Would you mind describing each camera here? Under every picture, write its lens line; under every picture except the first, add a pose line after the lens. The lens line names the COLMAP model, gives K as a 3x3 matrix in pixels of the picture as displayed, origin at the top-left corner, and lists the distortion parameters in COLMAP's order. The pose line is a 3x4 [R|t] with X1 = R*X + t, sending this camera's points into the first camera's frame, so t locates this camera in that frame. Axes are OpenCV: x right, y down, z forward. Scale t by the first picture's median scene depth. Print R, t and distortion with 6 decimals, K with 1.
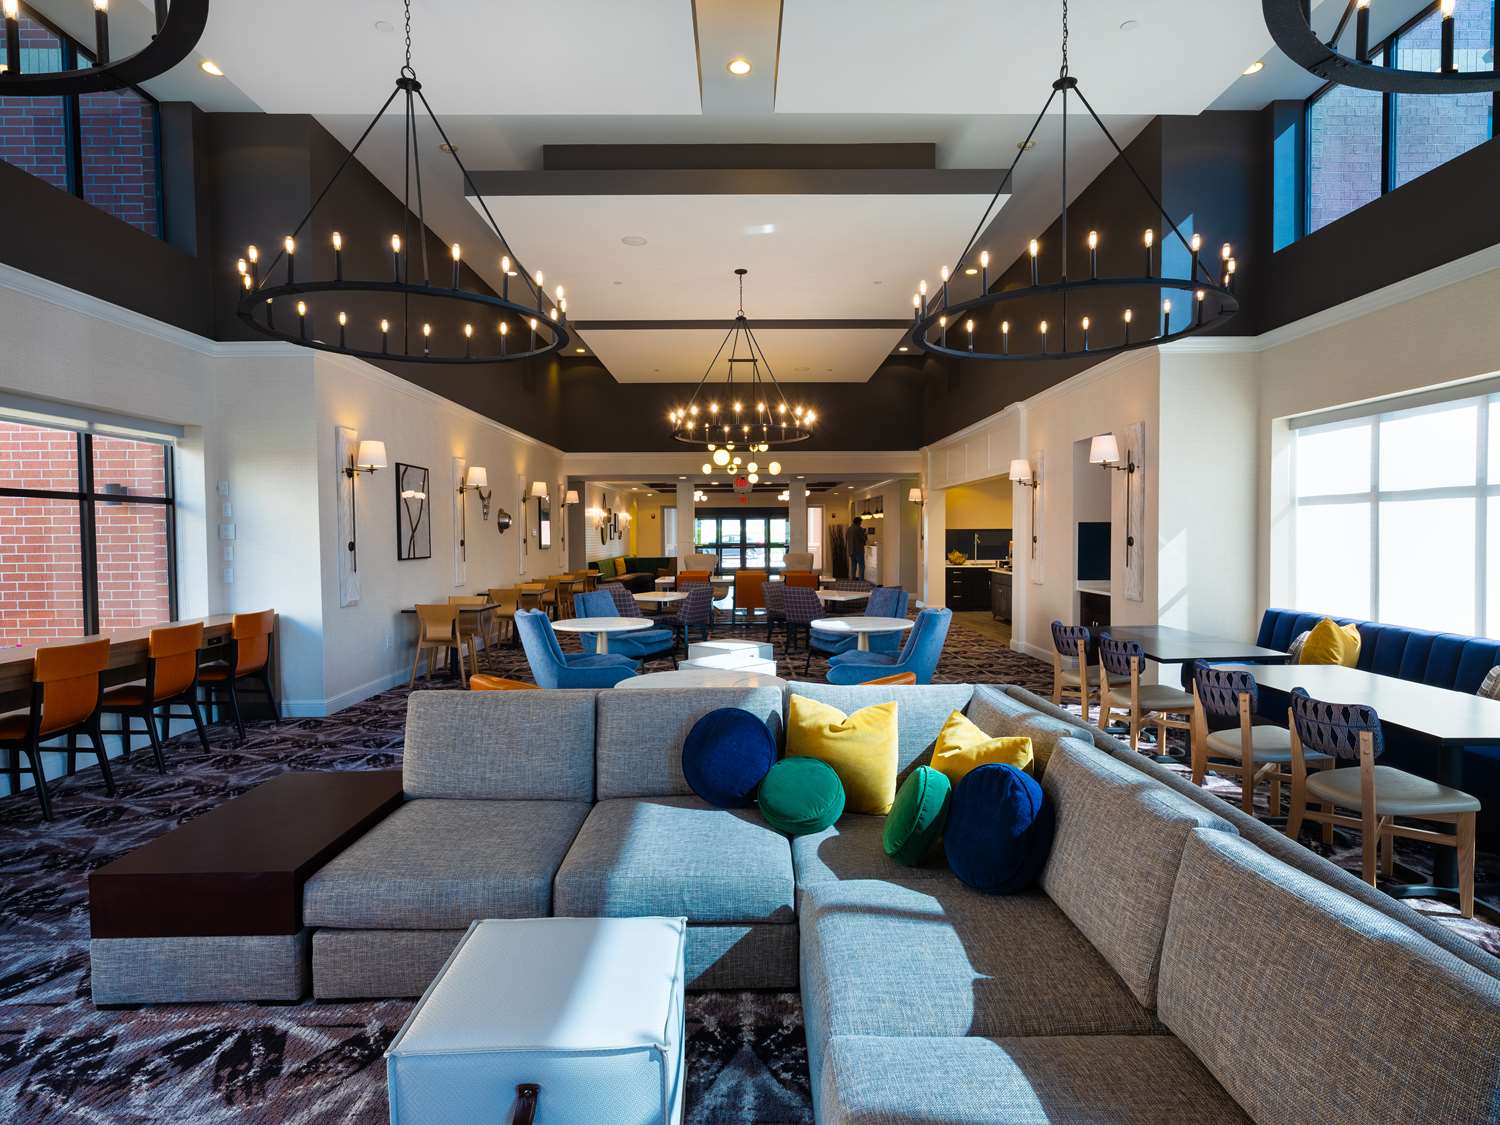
lens RADIAL K [[817.6, 0, 755.2], [0, 817.6, 563.5], [0, 0, 1]] dist [0.007052, -0.002041]
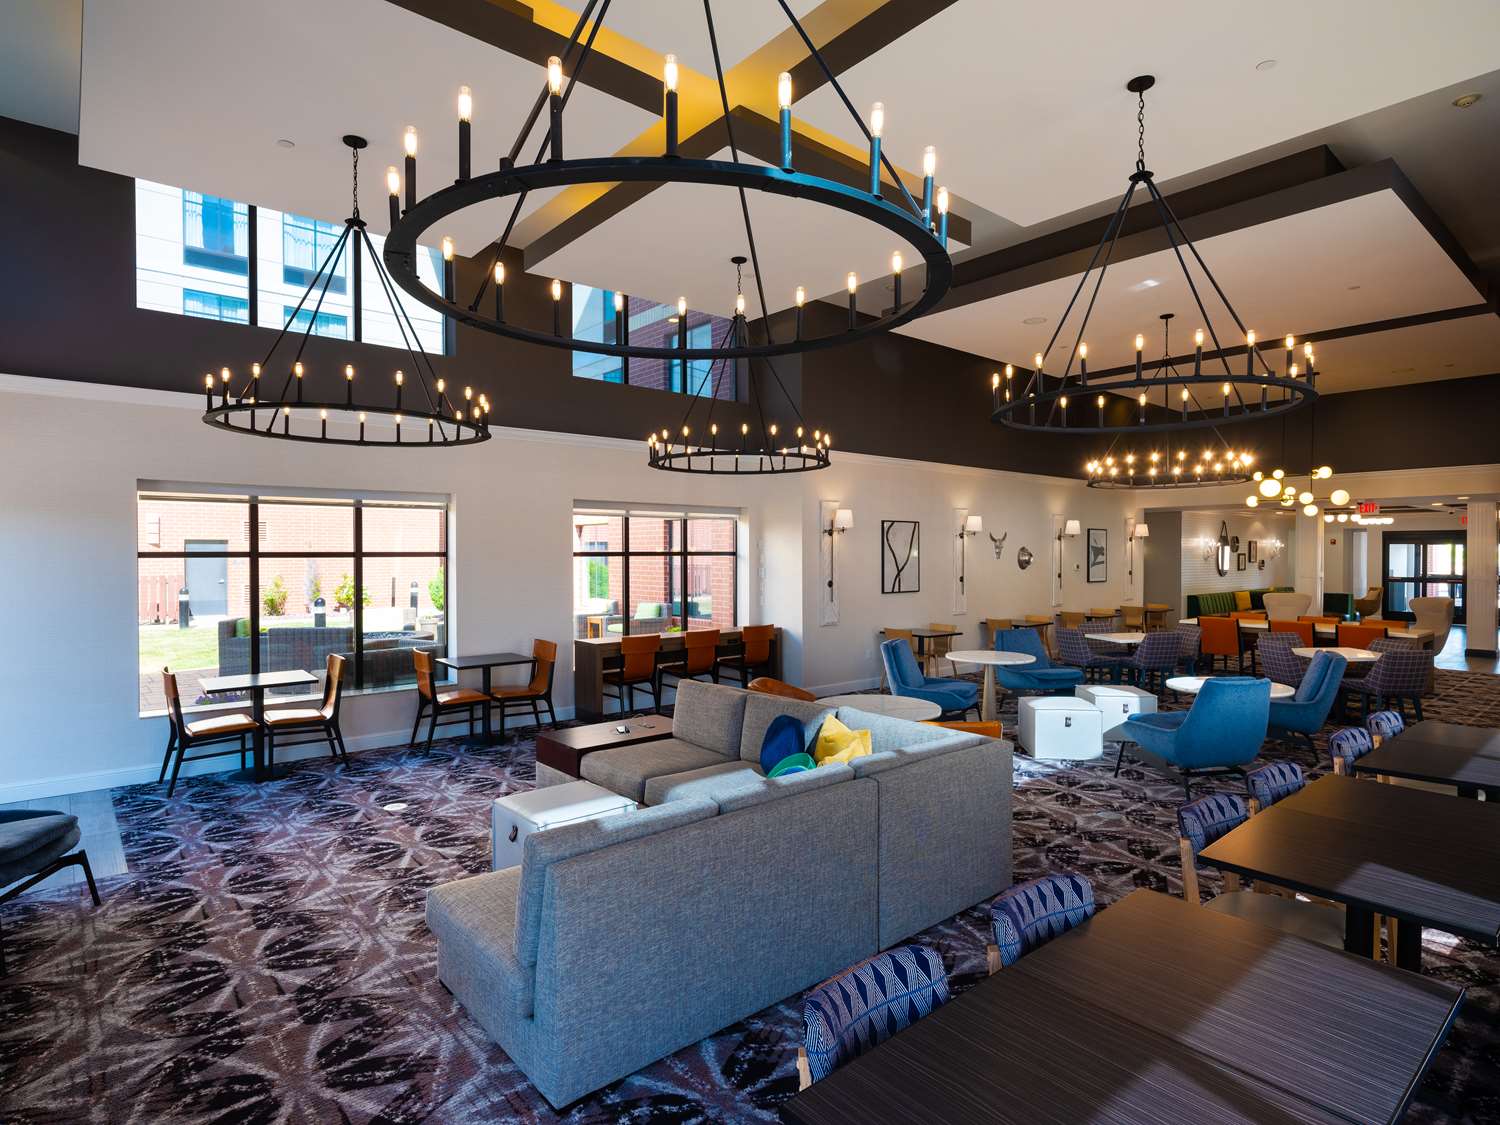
lens RADIAL K [[817.6, 0, 740.5], [0, 817.6, 560.0], [0, 0, 1]] dist [0.007052, -0.002041]
pose [[0.626548, 0.013541, -0.779265, 0.522440], [-0.030973, 0.999492, -0.007535, -0.046786], [0.778767, 0.028857, 0.626649, -0.016454]]
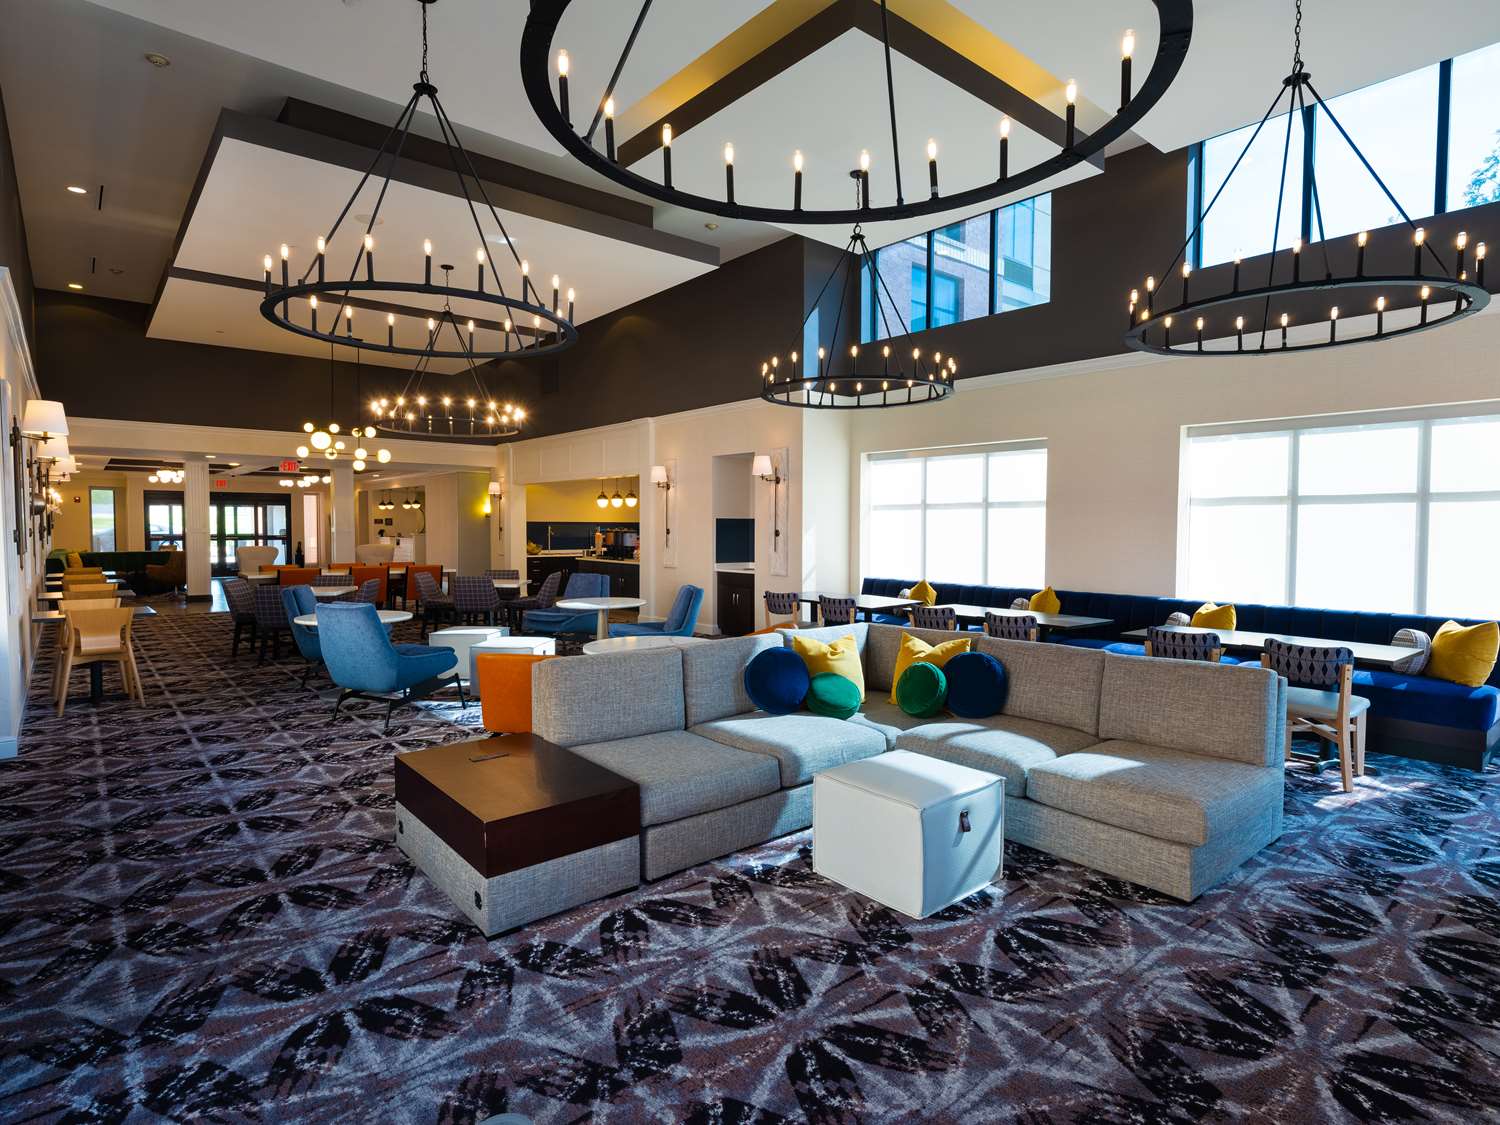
lens RADIAL K [[817.6, 0, 760.7], [0, 817.6, 558.9], [0, 0, 1]] dist [0.007052, -0.002041]
pose [[0.763333, -0.017153, 0.645778, -0.462024], [0.014478, 0.999851, 0.009445, 0.003599], [-0.645843, 0.002140, 0.763467, -0.040576]]
